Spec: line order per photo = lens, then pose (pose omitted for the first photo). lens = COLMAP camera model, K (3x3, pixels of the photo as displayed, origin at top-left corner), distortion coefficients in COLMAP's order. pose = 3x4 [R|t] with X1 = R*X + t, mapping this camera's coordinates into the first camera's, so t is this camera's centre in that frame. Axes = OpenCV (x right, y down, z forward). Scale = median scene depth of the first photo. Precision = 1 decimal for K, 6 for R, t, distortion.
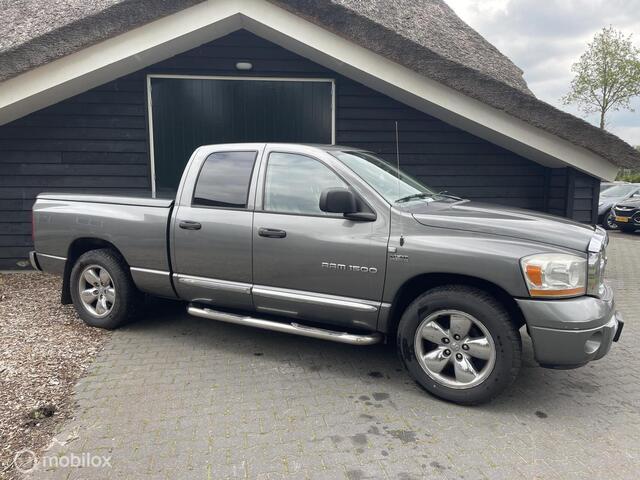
lens RADIAL K [[484.2, 0, 324.5], [0, 484.2, 233.7], [0, 0, 1]] dist [0.087944, -0.111732]
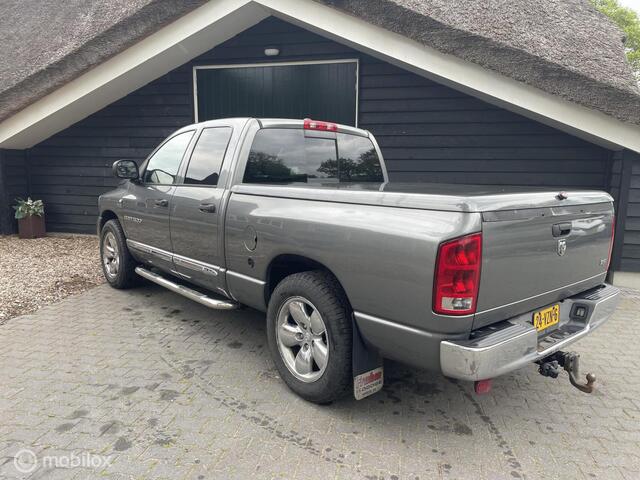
lens RADIAL K [[484.2, 0, 324.7], [0, 484.2, 244.4], [0, 0, 1]] dist [0.087944, -0.111732]
pose [[0.933333, 0.066140, -0.352867, 0.401996], [-0.050944, 0.997337, 0.052190, 0.005838], [0.355379, -0.030734, 0.934217, 0.064544]]
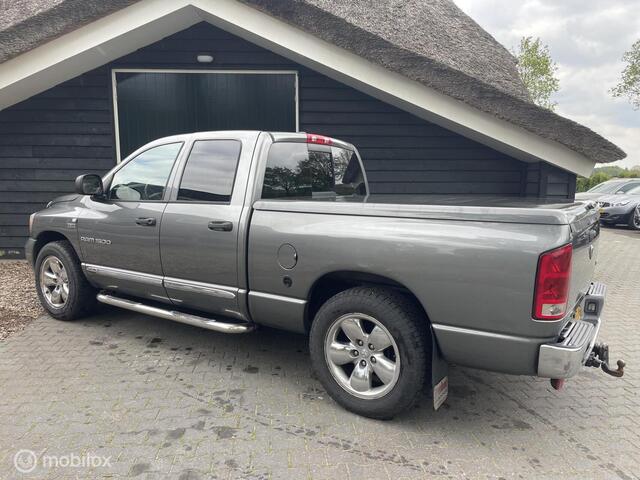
lens RADIAL K [[484.2, 0, 325.6], [0, 484.2, 243.4], [0, 0, 1]] dist [0.087944, -0.111732]
pose [[0.995254, 0.017106, -0.095797, 0.217304], [-0.014649, 0.999547, 0.026291, 0.002895], [0.096204, -0.024763, 0.995054, 0.025597]]
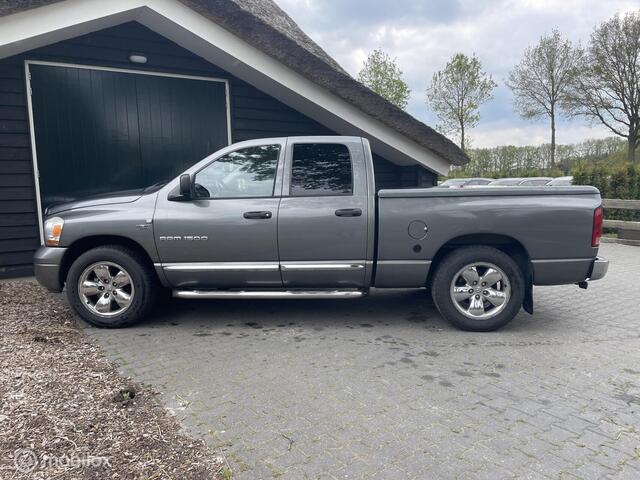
lens RADIAL K [[484.2, 0, 326.3], [0, 484.2, 246.6], [0, 0, 1]] dist [0.087944, -0.111732]
pose [[0.906064, -0.070022, 0.417308, -0.311652], [0.062753, 0.997543, 0.031131, 0.025873], [-0.418462, -0.002020, 0.908232, -0.053892]]
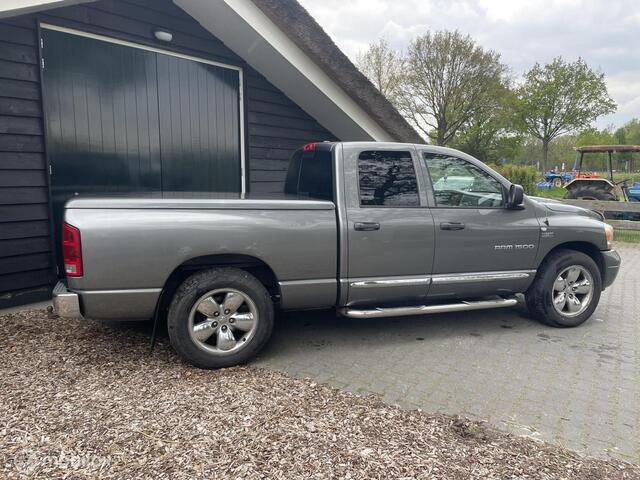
lens RADIAL K [[484.2, 0, 328.7], [0, 484.2, 238.3], [0, 0, 1]] dist [0.087944, -0.111732]
pose [[0.683427, -0.096466, 0.723617, -0.726699], [0.073732, 0.995283, 0.063045, -0.042356], [-0.726286, 0.010267, 0.687316, 0.276268]]
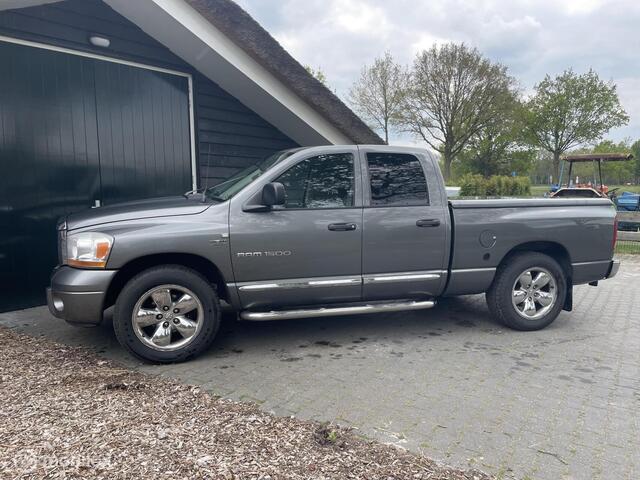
lens RADIAL K [[484.2, 0, 328.0], [0, 484.2, 248.7], [0, 0, 1]] dist [0.087944, -0.111732]
pose [[0.705917, -0.090819, 0.702448, -0.605049], [0.079116, 0.995650, 0.049220, -0.010641], [-0.703862, 0.020830, 0.710031, 0.183812]]
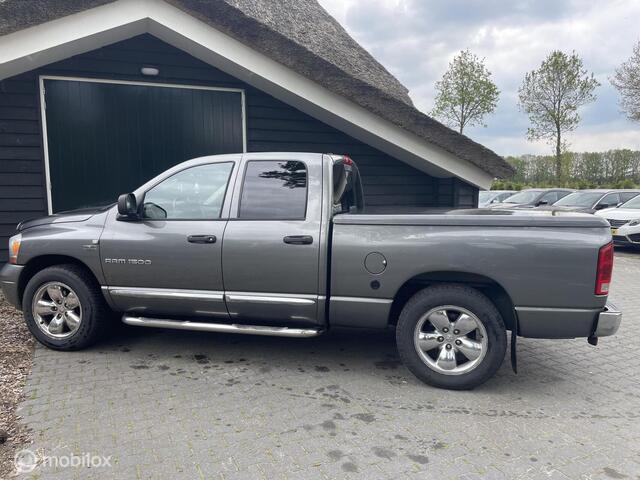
lens RADIAL K [[484.2, 0, 325.2], [0, 484.2, 244.3], [0, 0, 1]] dist [0.087944, -0.111732]
pose [[0.969432, -0.031825, 0.243289, -0.090846], [0.030379, 0.999491, 0.009696, -0.000154], [-0.243474, -0.002008, 0.969905, -0.033127]]
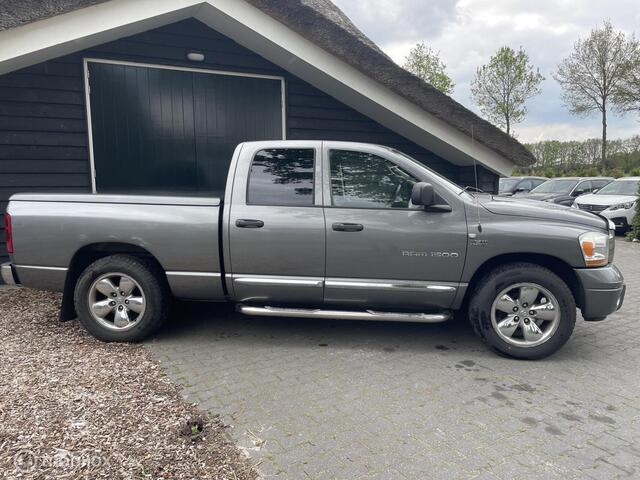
lens RADIAL K [[484.2, 0, 326.8], [0, 484.2, 236.0], [0, 0, 1]] dist [0.087944, -0.111732]
pose [[0.933783, -0.048305, 0.354565, -0.337211], [0.044537, 0.998831, 0.018786, -0.002439], [-0.355058, -0.001750, 0.934842, 0.021499]]
